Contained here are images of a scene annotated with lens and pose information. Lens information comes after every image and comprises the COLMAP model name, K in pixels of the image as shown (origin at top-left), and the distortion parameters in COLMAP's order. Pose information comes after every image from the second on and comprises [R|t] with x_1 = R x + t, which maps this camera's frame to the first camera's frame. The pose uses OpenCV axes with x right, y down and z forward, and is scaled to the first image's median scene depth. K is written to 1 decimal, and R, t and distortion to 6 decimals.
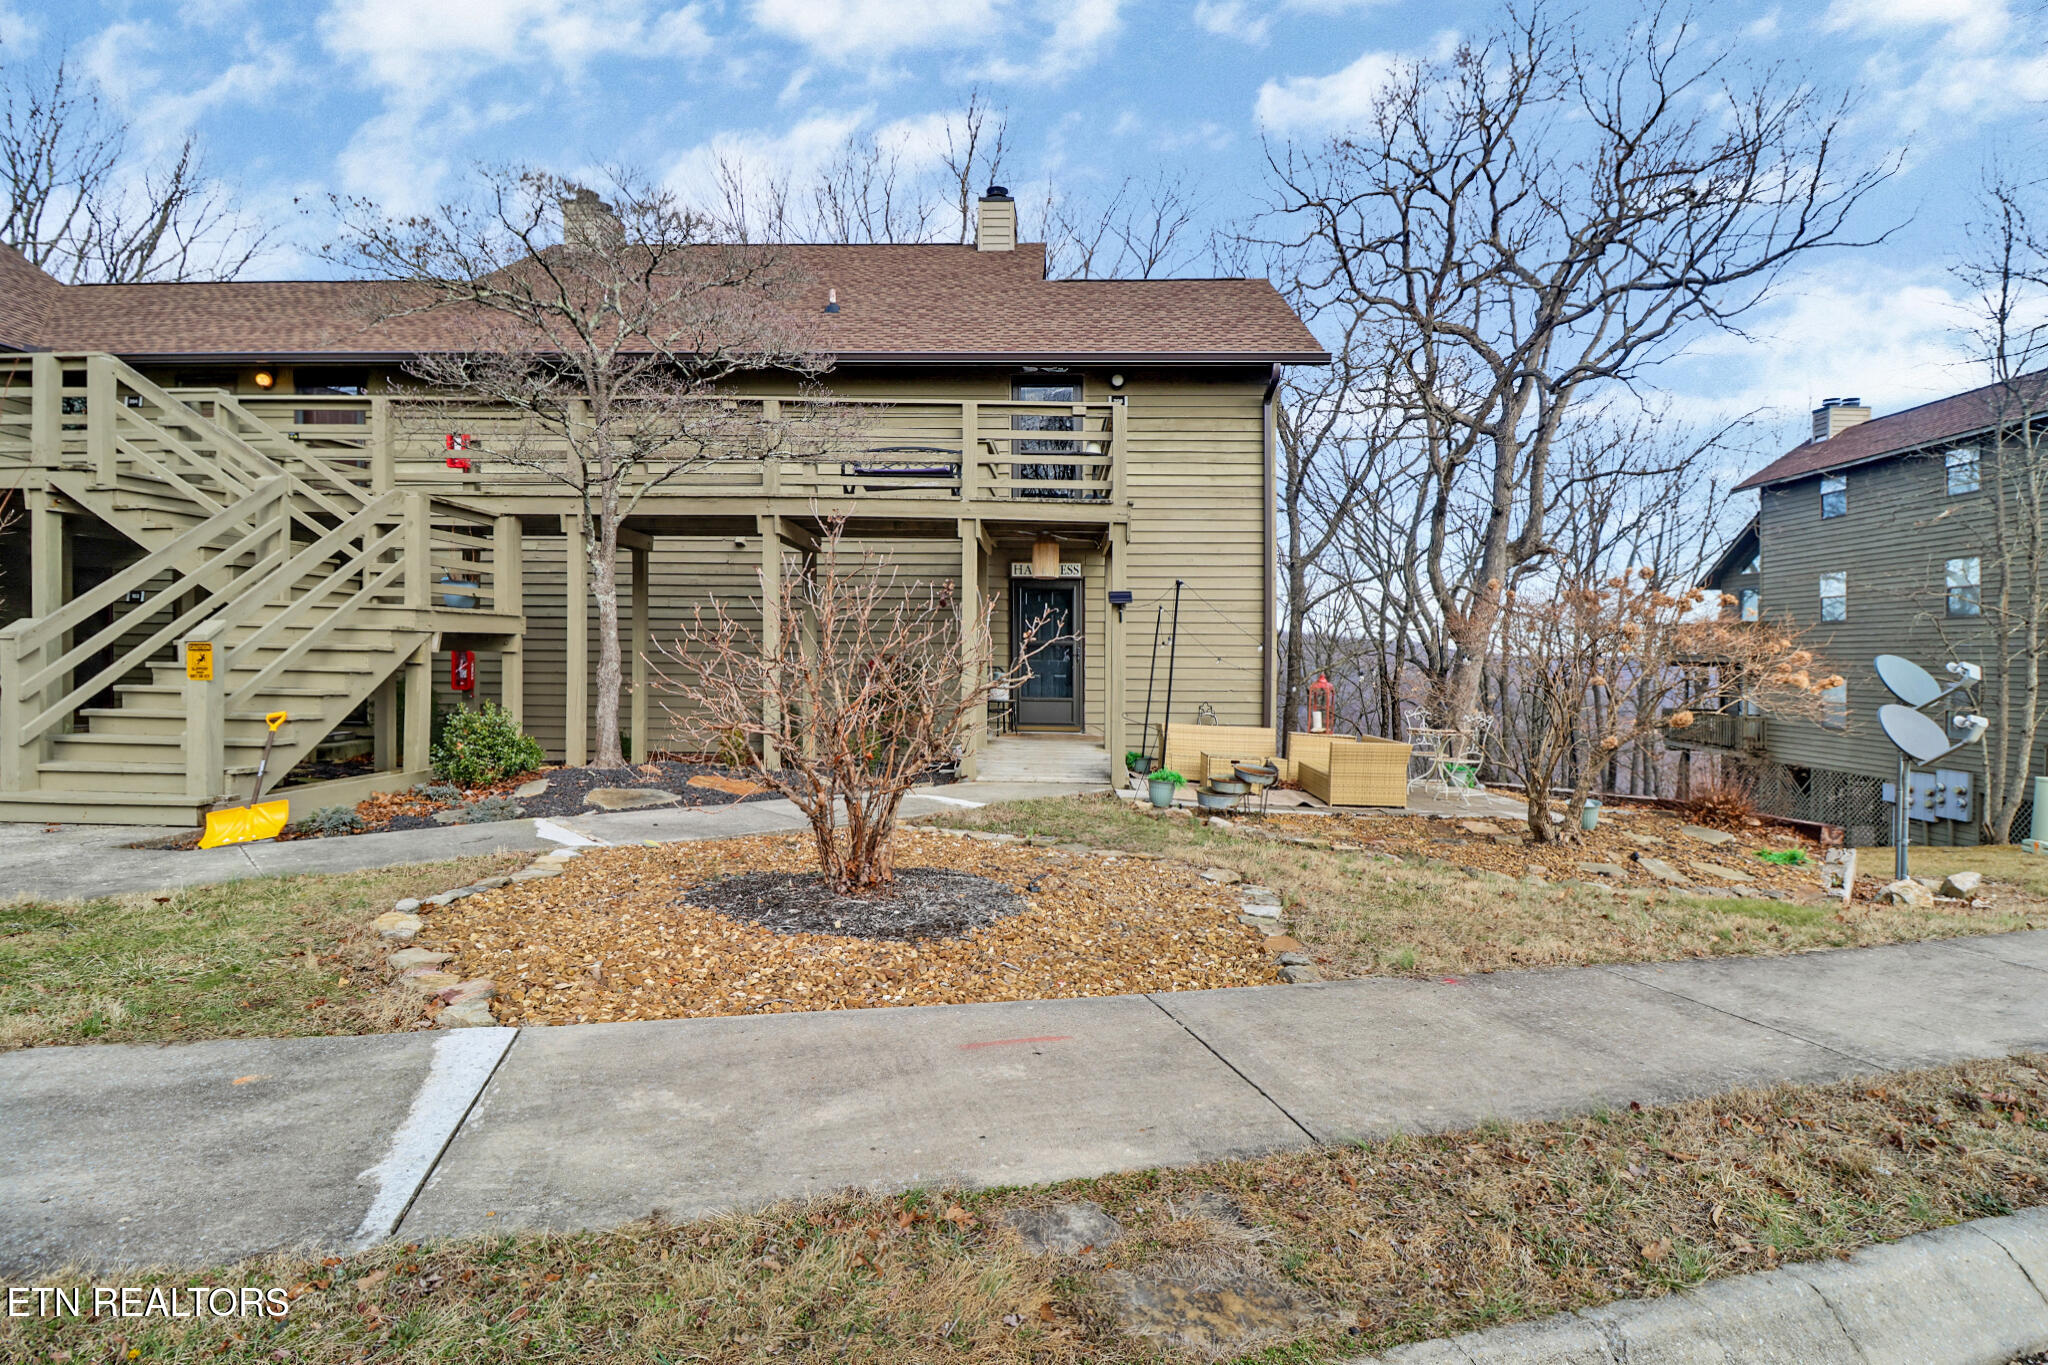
lens RADIAL K [[970.7, 0, 1018.8], [0, 970.7, 660.1], [0, 0, 1]] dist [0.031338, -0.028598]
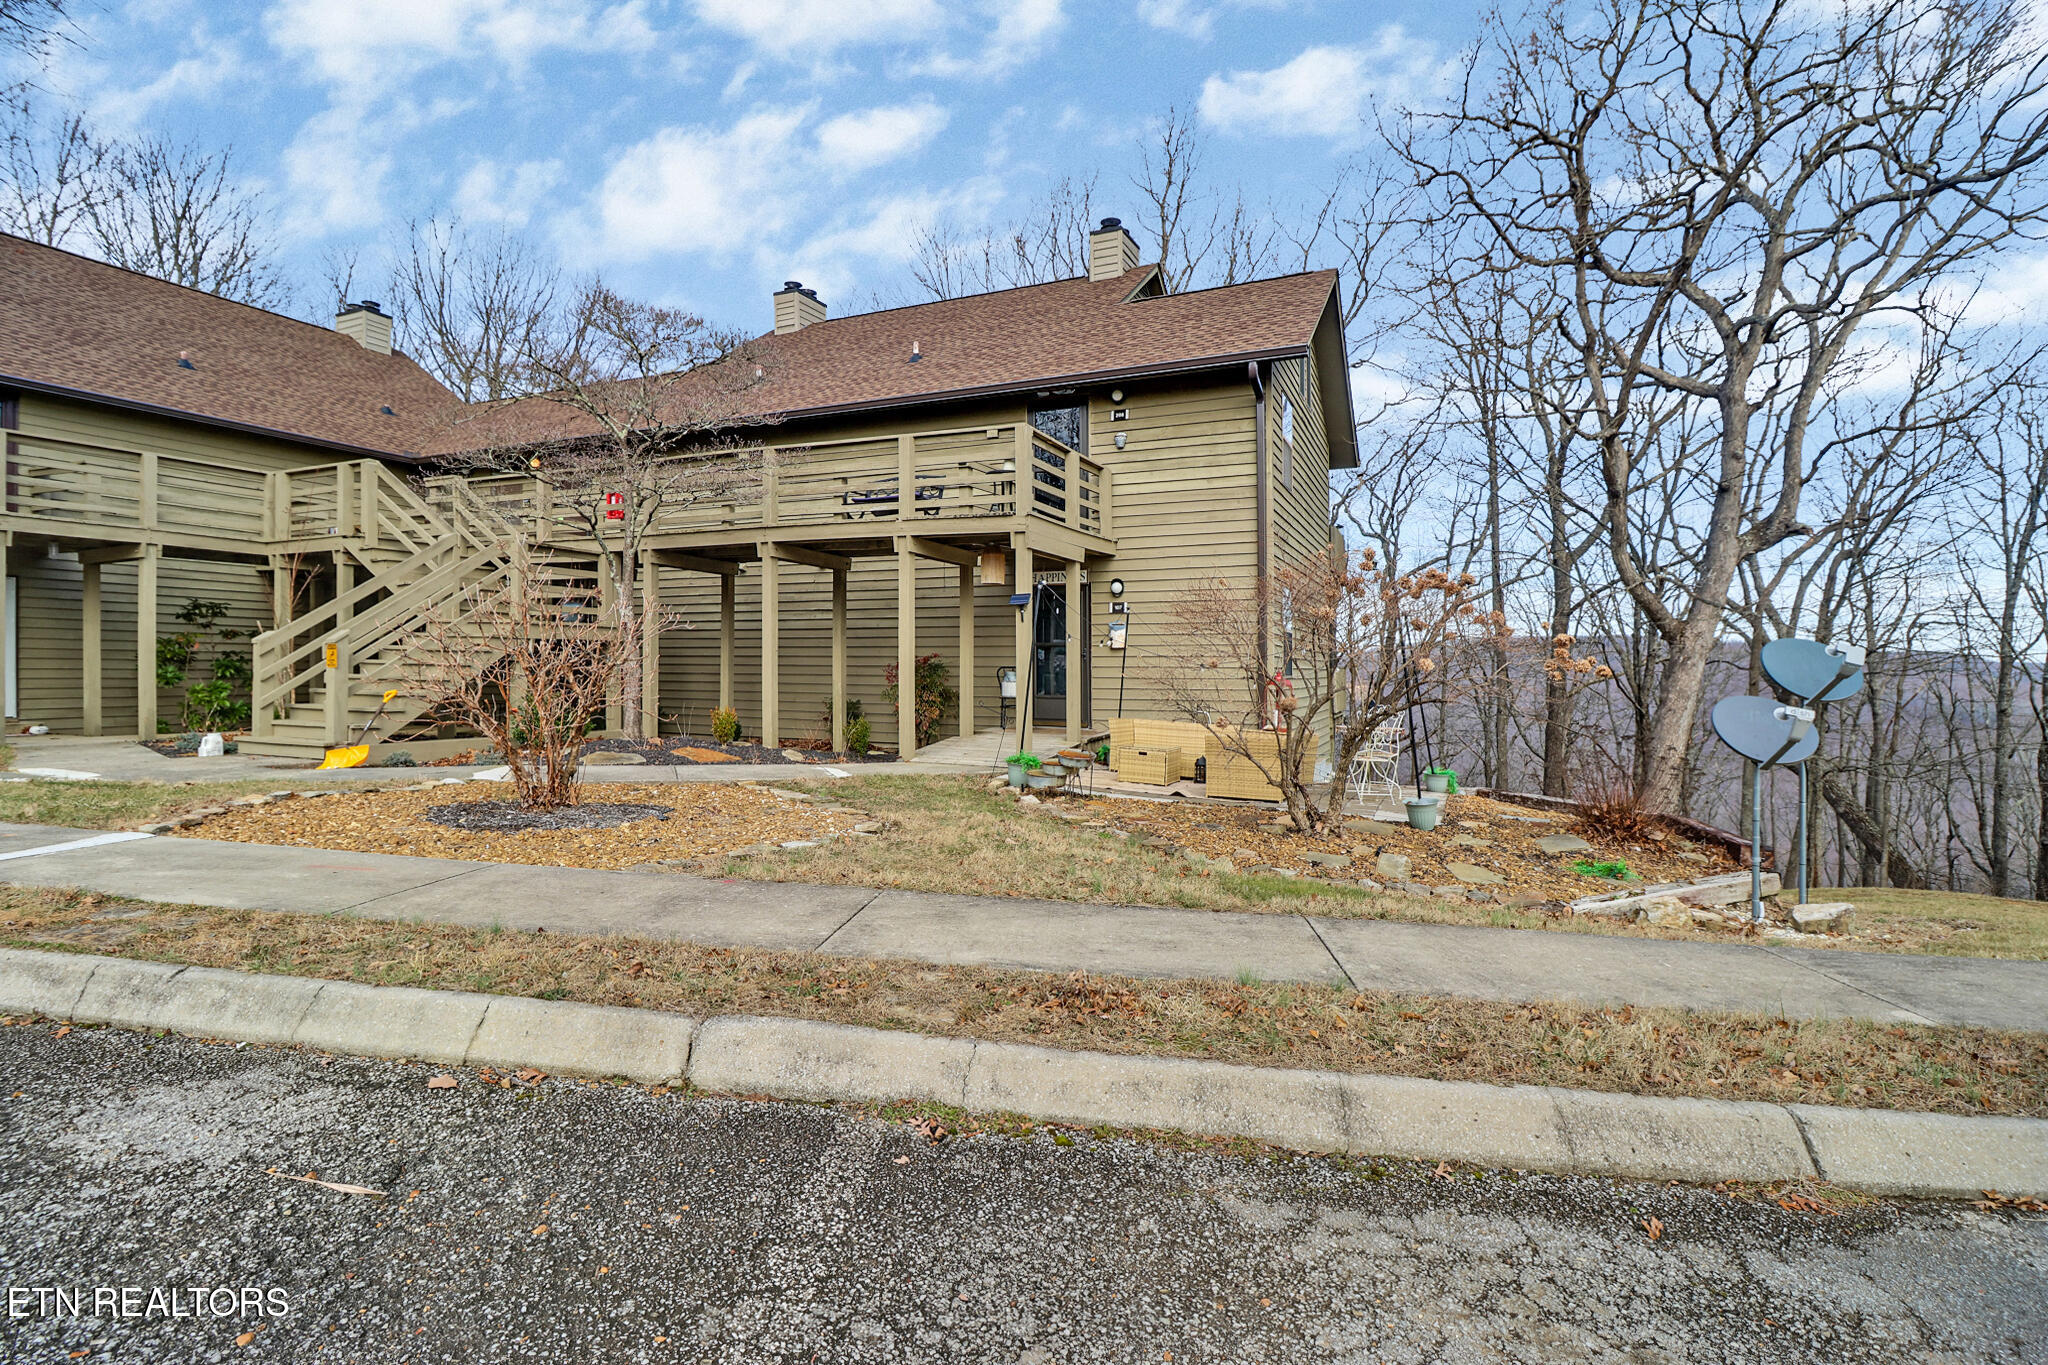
lens RADIAL K [[970.7, 0, 1018.8], [0, 970.7, 660.1], [0, 0, 1]] dist [0.031338, -0.028598]
pose [[0.923725, -0.006862, -0.382994, 0.473003], [0.001137, 0.999884, -0.015172, 0.019348], [0.383054, 0.013580, 0.923626, -0.020514]]
